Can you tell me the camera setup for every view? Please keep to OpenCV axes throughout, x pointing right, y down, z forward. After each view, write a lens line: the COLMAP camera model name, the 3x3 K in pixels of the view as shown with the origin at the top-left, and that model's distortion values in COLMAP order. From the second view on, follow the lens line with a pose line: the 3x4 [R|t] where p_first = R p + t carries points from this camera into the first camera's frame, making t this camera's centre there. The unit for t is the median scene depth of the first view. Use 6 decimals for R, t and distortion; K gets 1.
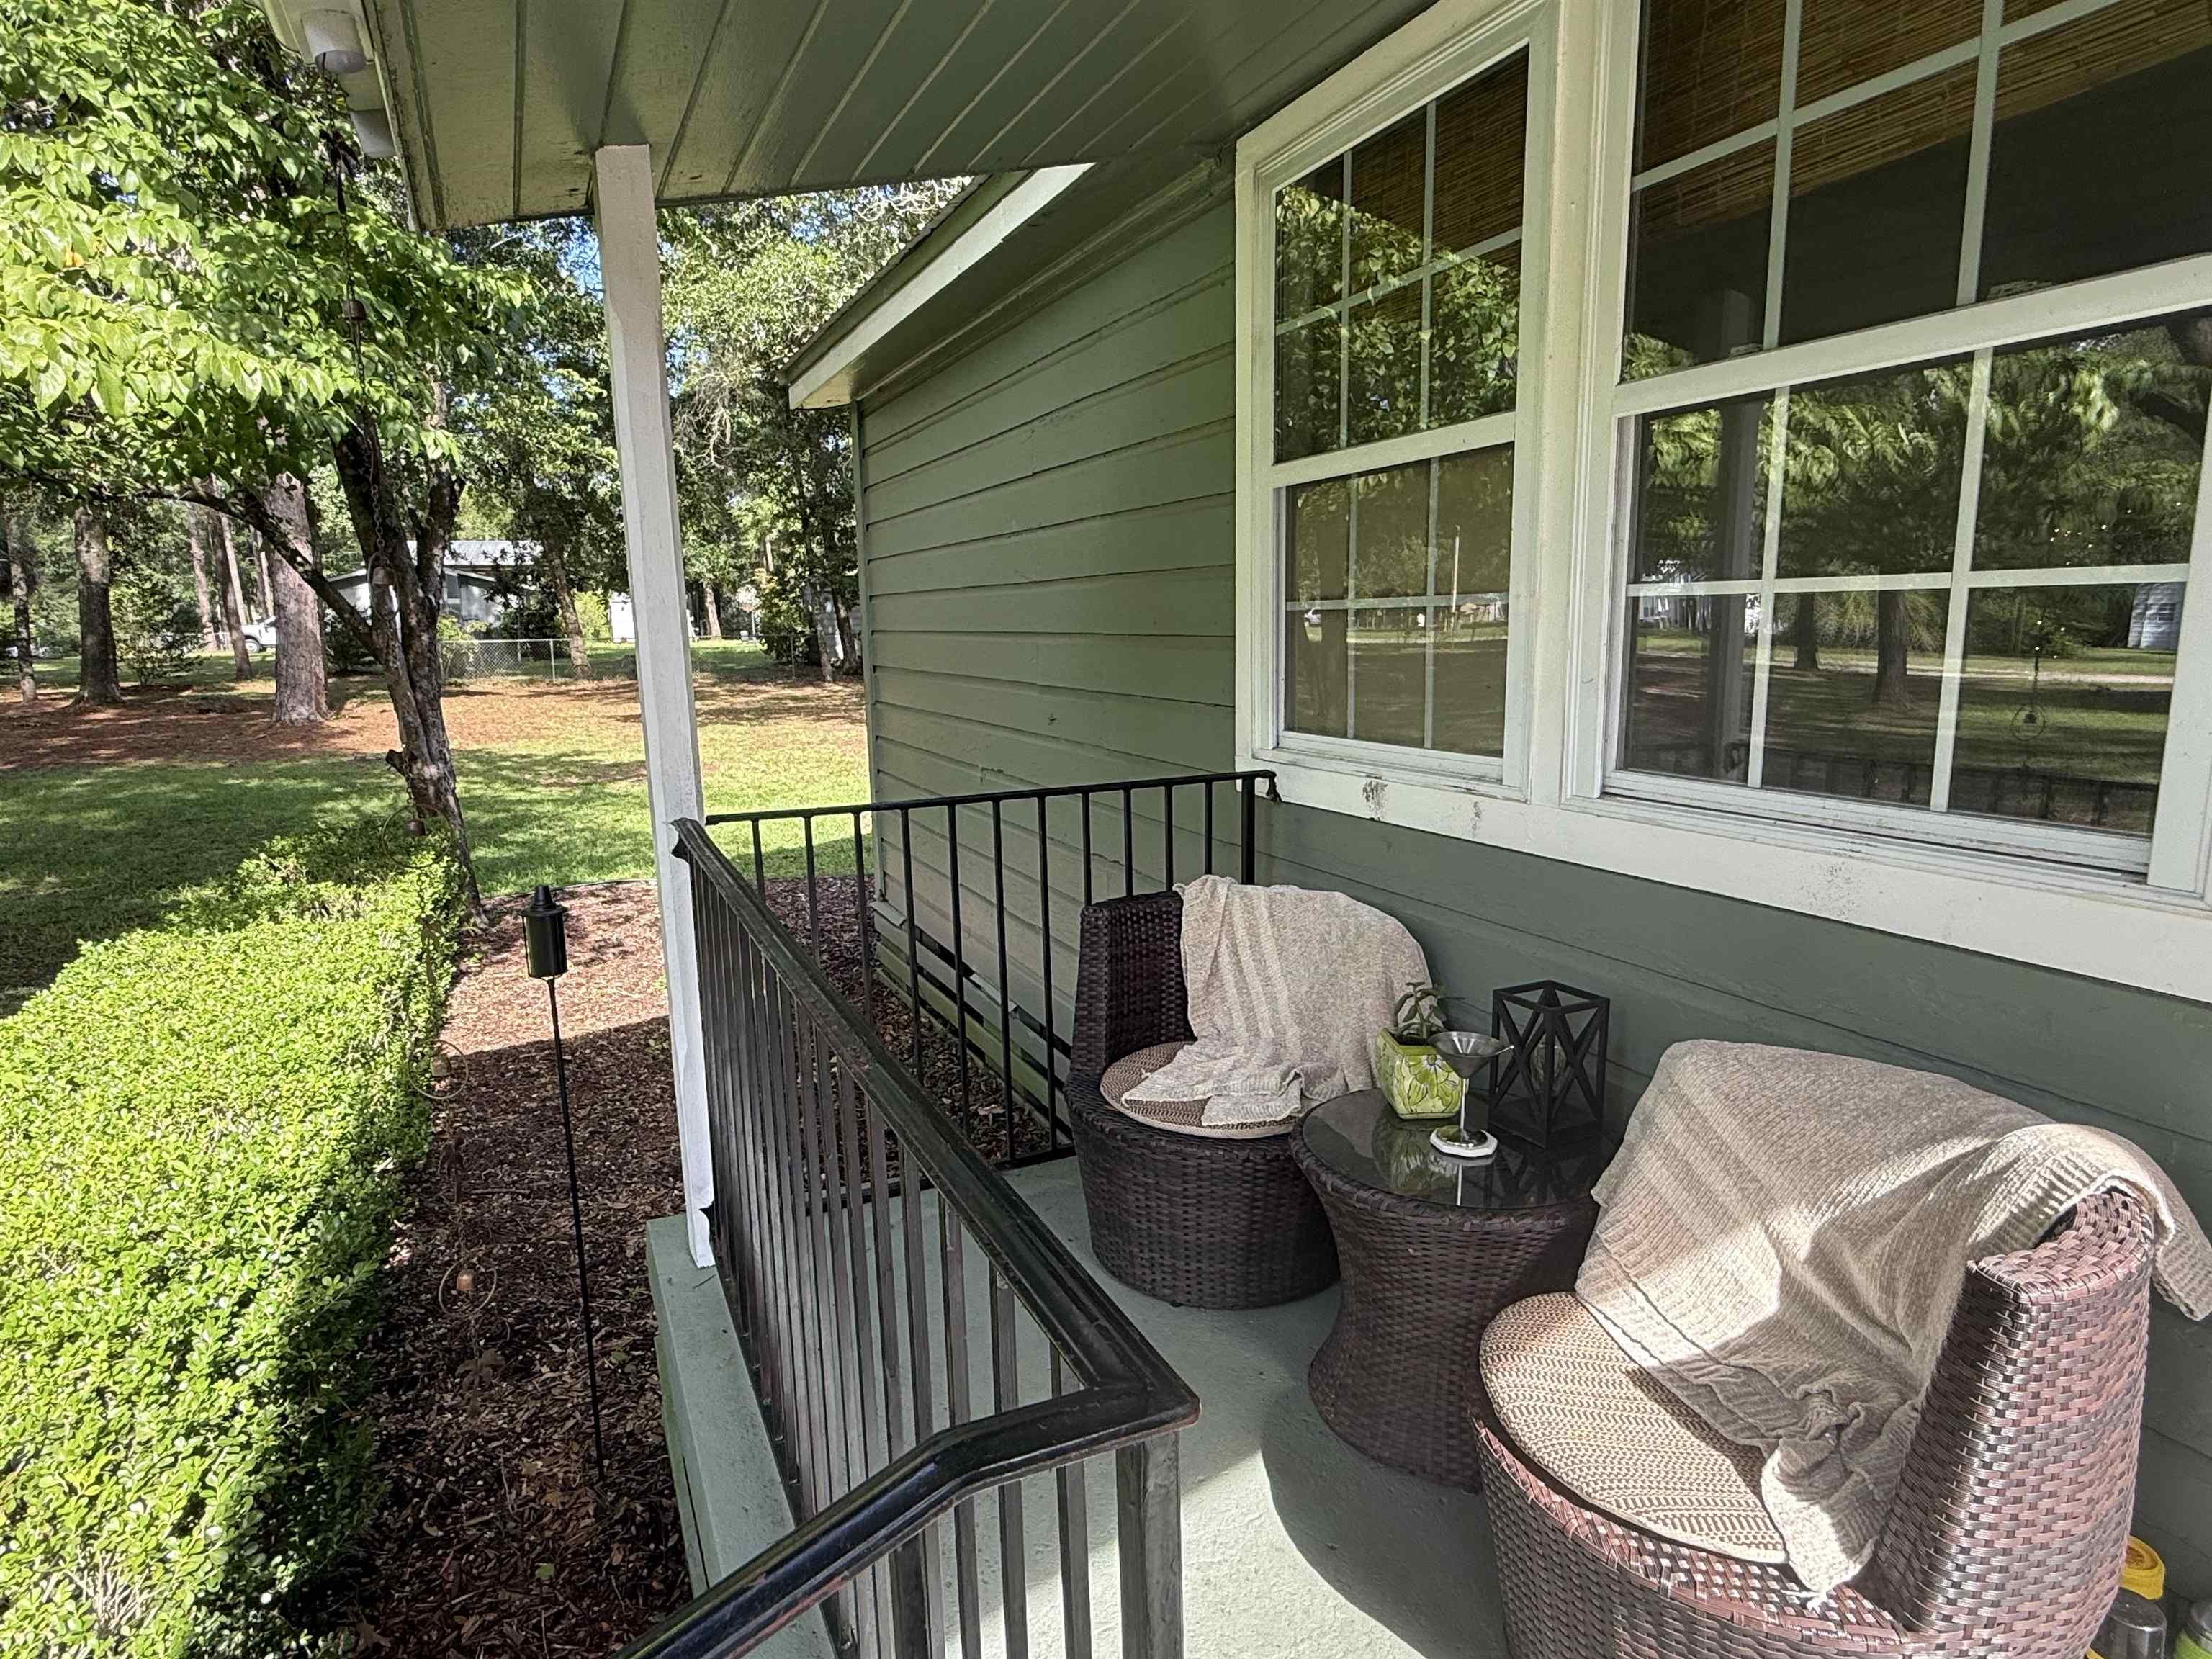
lens RADIAL K [[1264.9, 0, 1110.7], [0, 1264.9, 835.0], [0, 0, 1]] dist [0.006779, -0.001585]
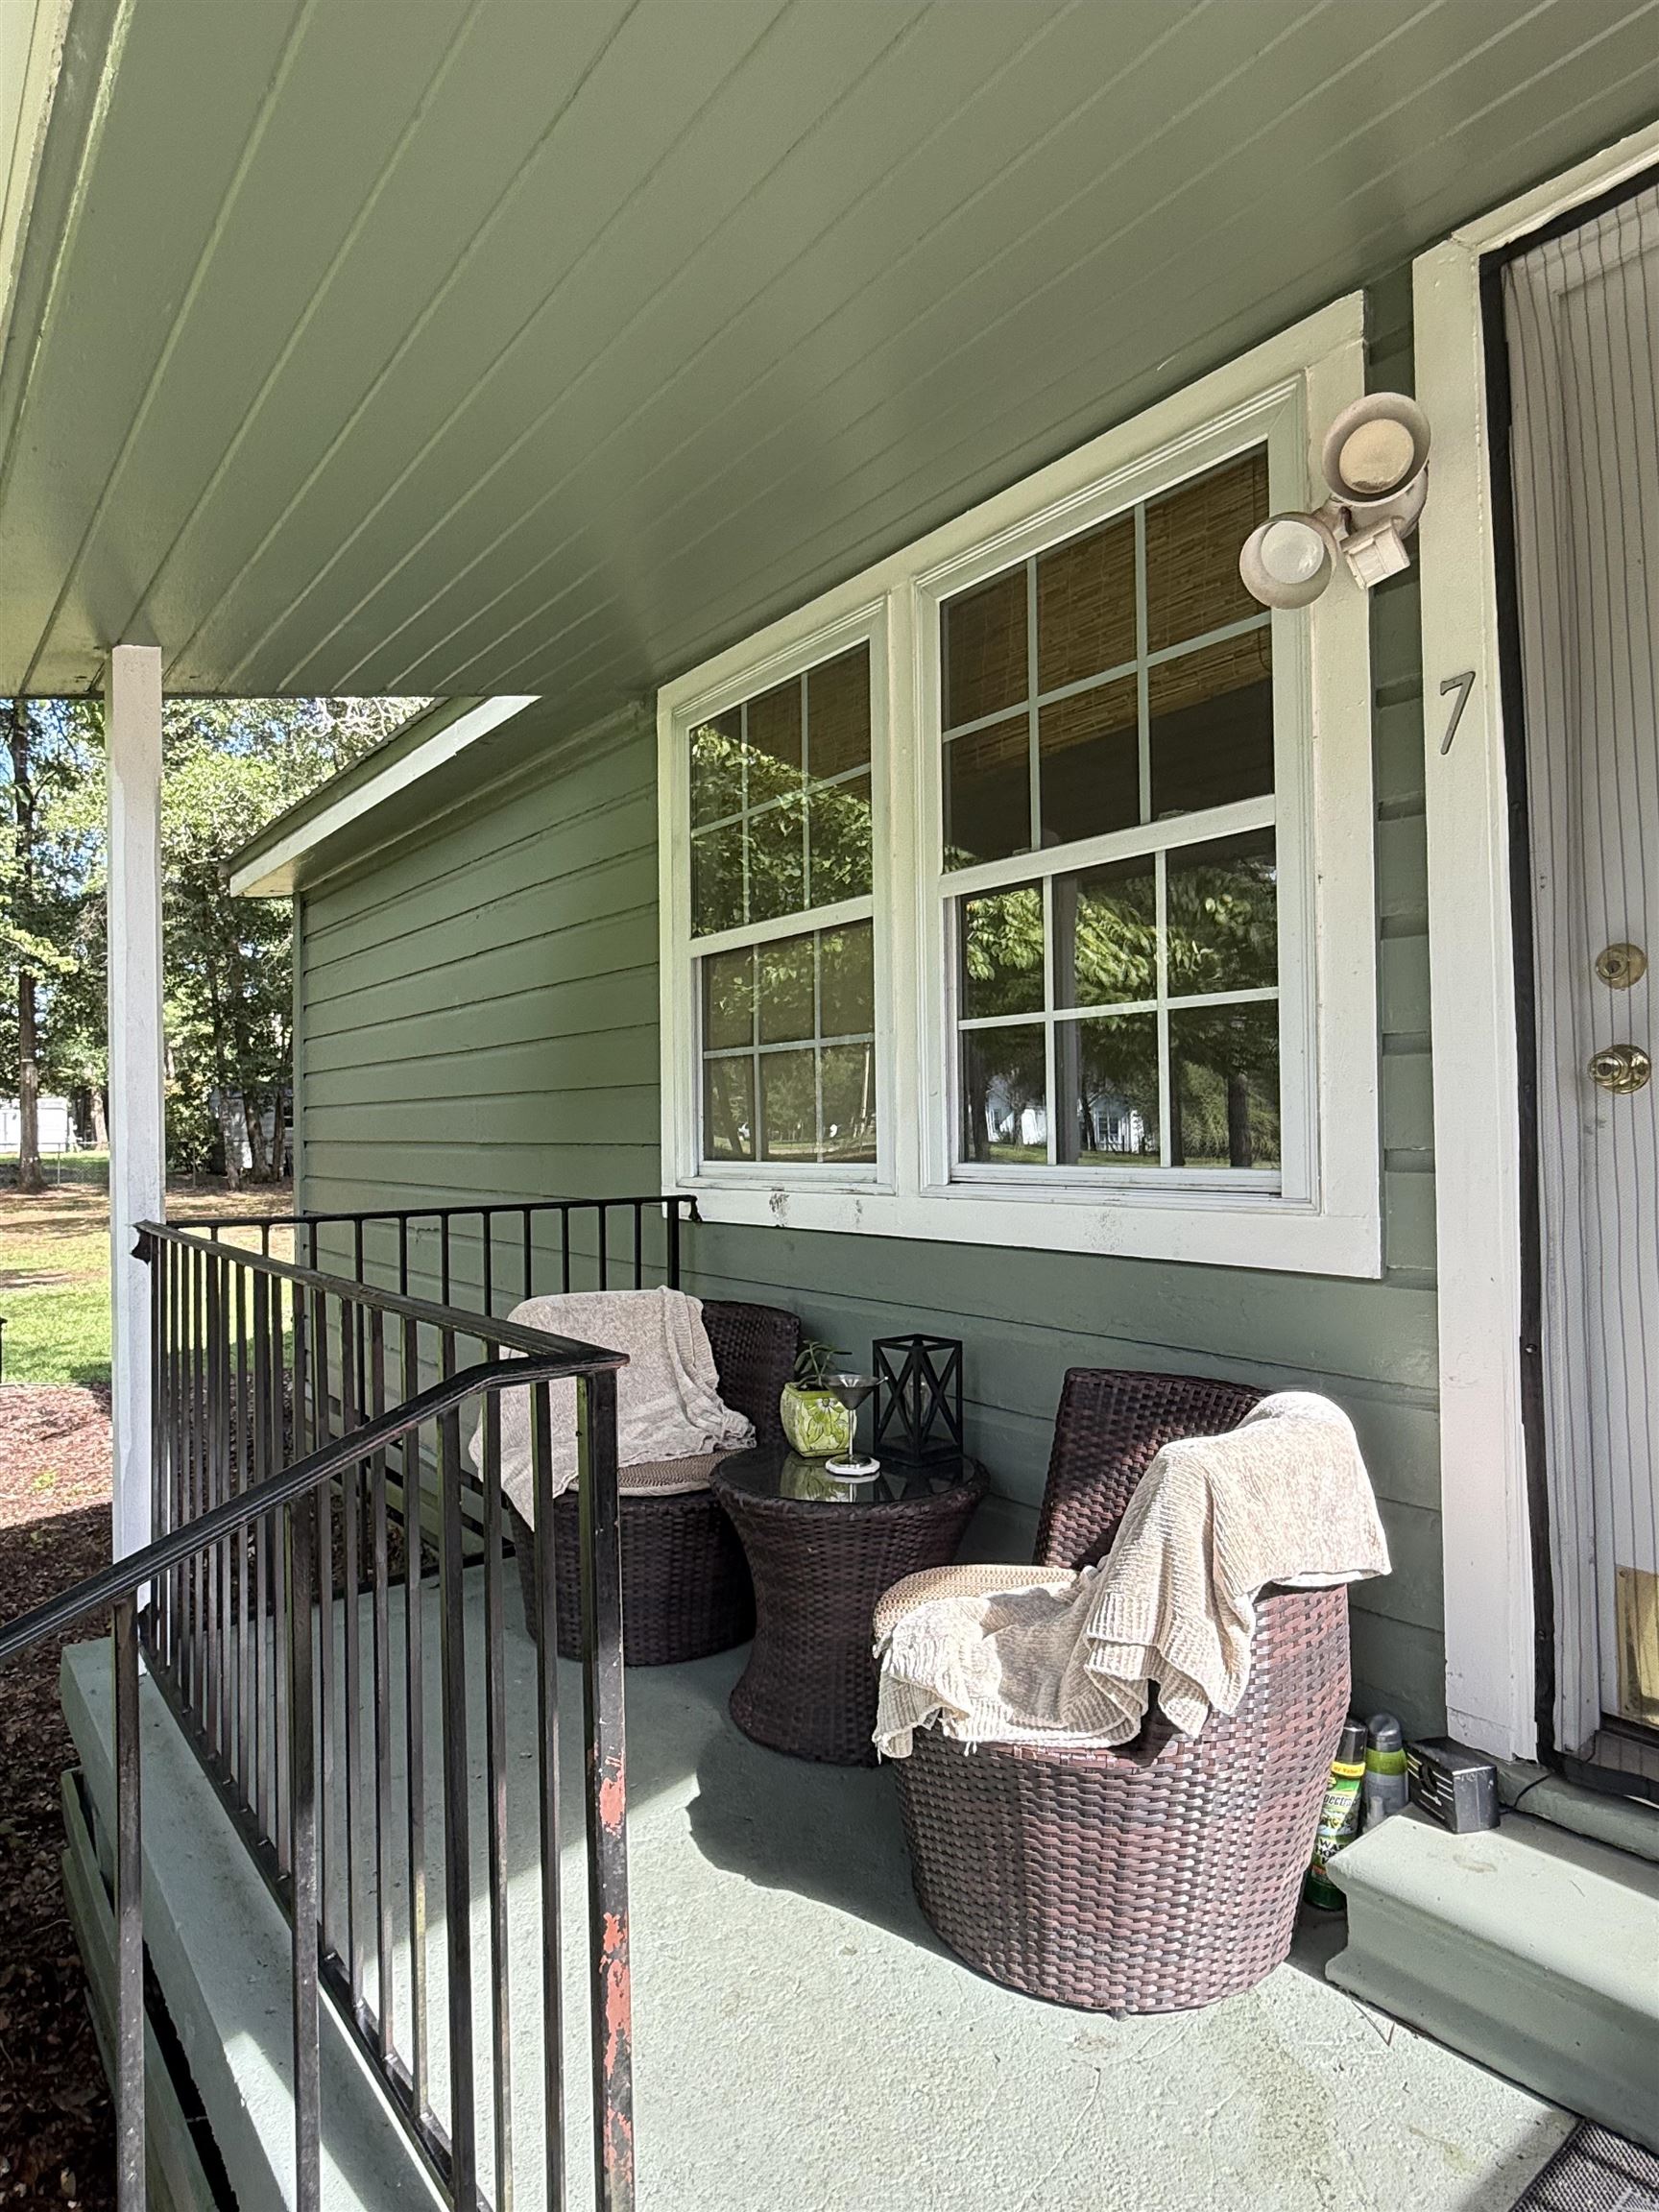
lens RADIAL K [[1264.9, 0, 829.5], [0, 1264.9, 1106.0], [0, 0, 1]] dist [0.006779, -0.001585]
pose [[0.974590, 0.009450, 0.223798, -0.010117], [0.033817, 0.981451, -0.188706, 0.092559], [-0.221430, 0.191479, 0.956193, -0.144830]]
